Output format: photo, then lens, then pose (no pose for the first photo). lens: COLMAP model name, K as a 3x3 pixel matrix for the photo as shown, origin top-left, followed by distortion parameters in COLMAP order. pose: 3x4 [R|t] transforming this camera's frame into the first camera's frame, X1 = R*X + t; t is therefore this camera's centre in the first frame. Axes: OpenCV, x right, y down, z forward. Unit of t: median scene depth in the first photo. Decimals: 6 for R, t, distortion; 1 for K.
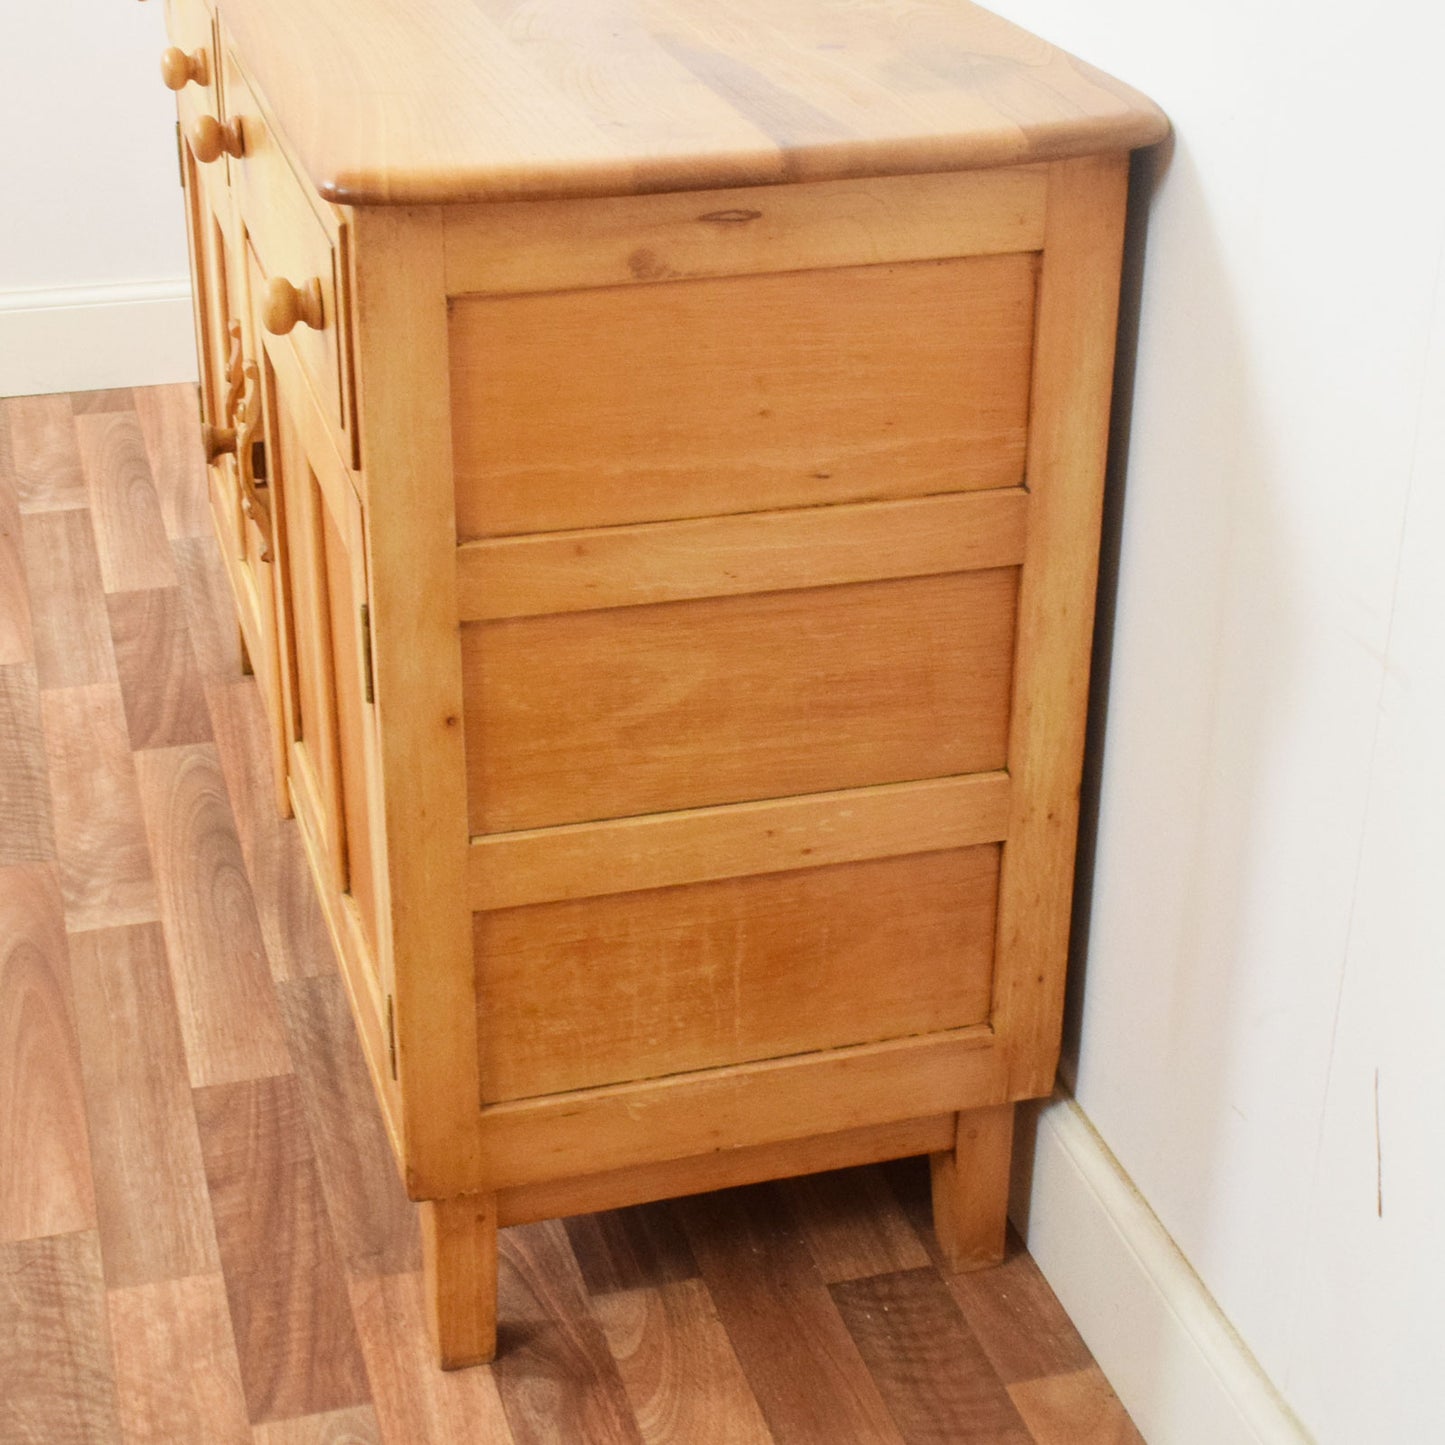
lens RADIAL K [[2567.2, 0, 722.3], [0, 2567.2, 694.2], [0, 0, 1]] dist [-0.009697, -0.013967]
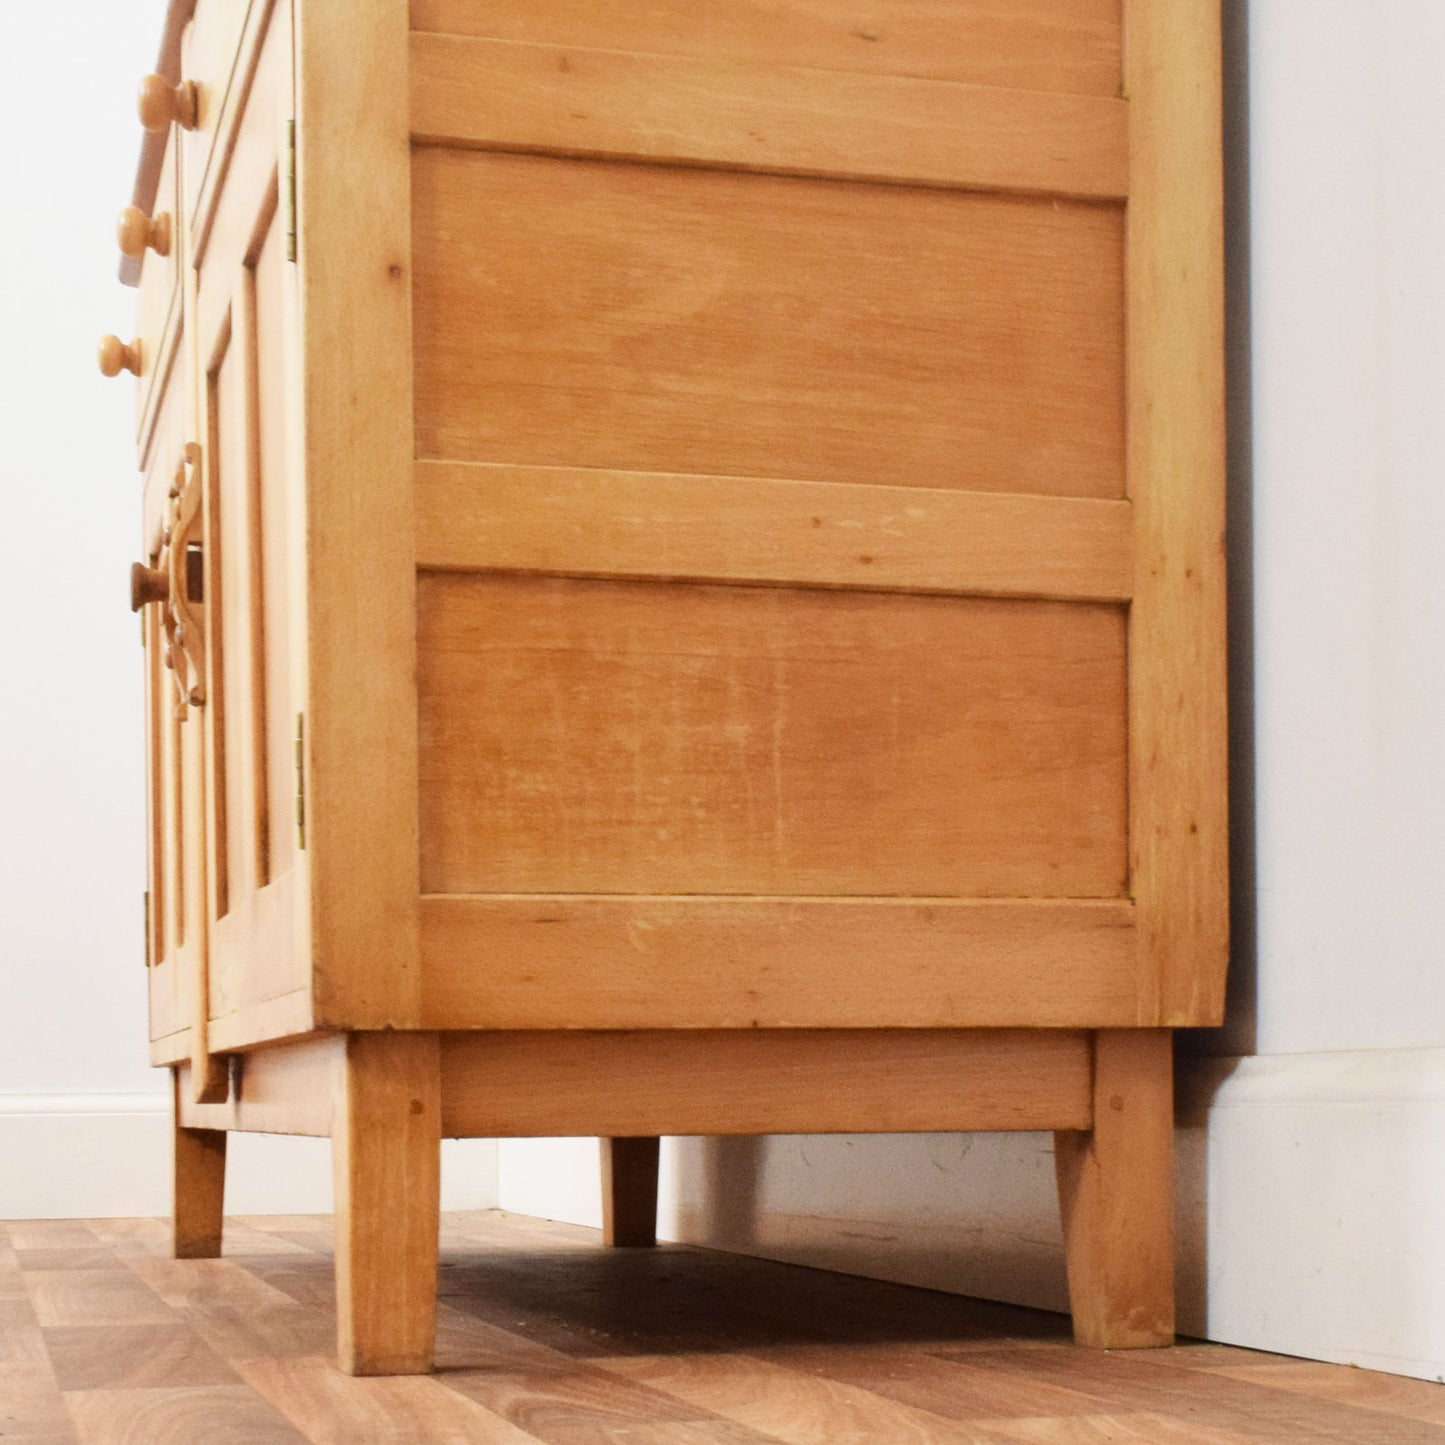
lens RADIAL K [[2869.8, 0, 722.5], [0, 2869.8, 722.5], [0, 0, 1]] dist [-0.018098, -0.005472]
pose [[0.999679, -0.018104, -0.017752, 0.004931], [0.008677, 0.902116, -0.431407, 0.463502], [0.023825, 0.431114, 0.901983, 0.260725]]
